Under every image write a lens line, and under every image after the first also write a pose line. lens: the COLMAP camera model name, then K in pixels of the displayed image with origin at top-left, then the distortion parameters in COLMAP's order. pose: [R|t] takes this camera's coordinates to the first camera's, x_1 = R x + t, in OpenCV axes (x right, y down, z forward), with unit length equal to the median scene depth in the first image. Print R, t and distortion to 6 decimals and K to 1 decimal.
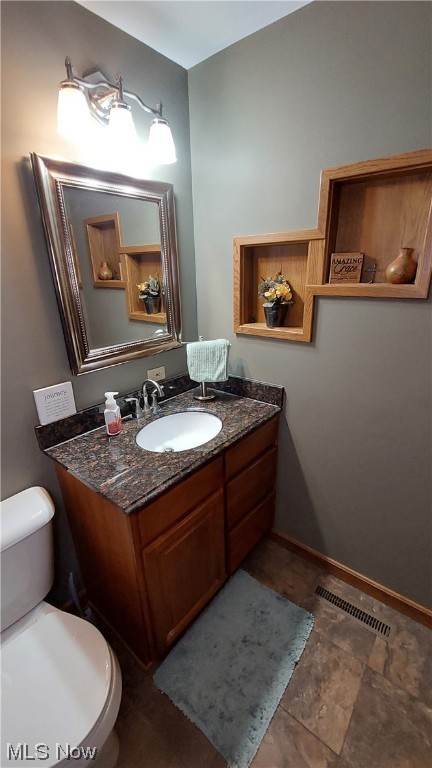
lens RADIAL K [[318.0, 0, 216.0], [0, 318.0, 384.0], [0, 0, 1]] dist [-0.005884, 0.000232]
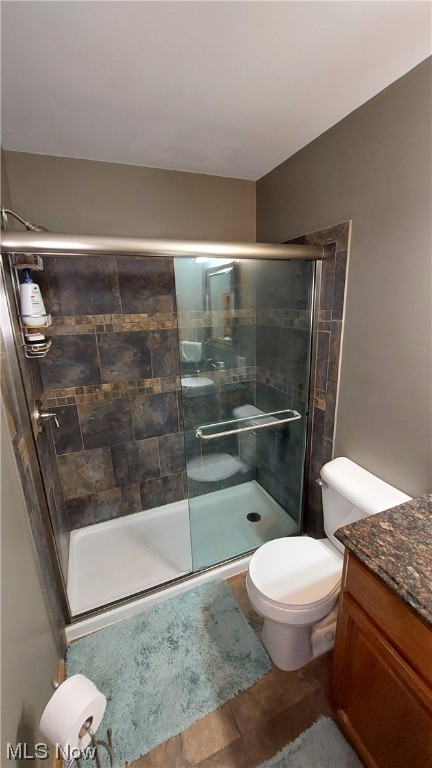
lens RADIAL K [[304.0, 0, 216.0], [0, 304.0, 384.0], [0, 0, 1]] dist [-0.002366, -0.004847]
pose [[-0.470770, 0.265026, -0.841509, 0.473267], [-0.267182, 0.866198, 0.422273, -0.263591], [0.840827, 0.423629, -0.336970, 0.585245]]
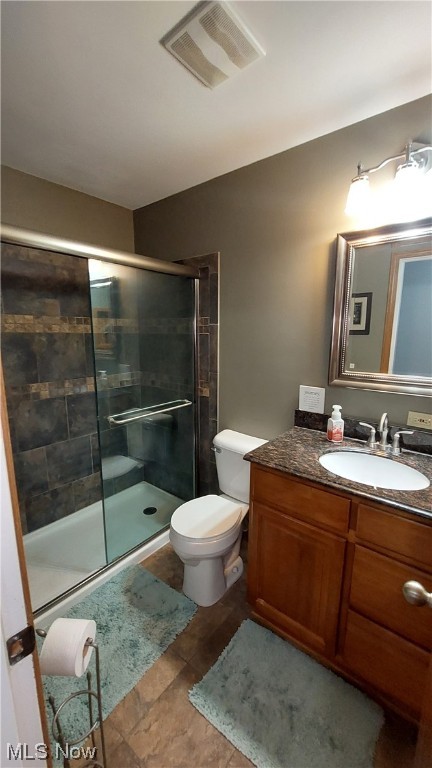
lens RADIAL K [[304.0, 0, 216.0], [0, 304.0, 384.0], [0, 0, 1]] dist [-0.002366, -0.004847]
pose [[-0.000799, 0.194512, -0.980900, 0.802083], [-0.348639, 0.919301, 0.182582, -0.102075], [0.937257, 0.342126, 0.067080, 0.483266]]
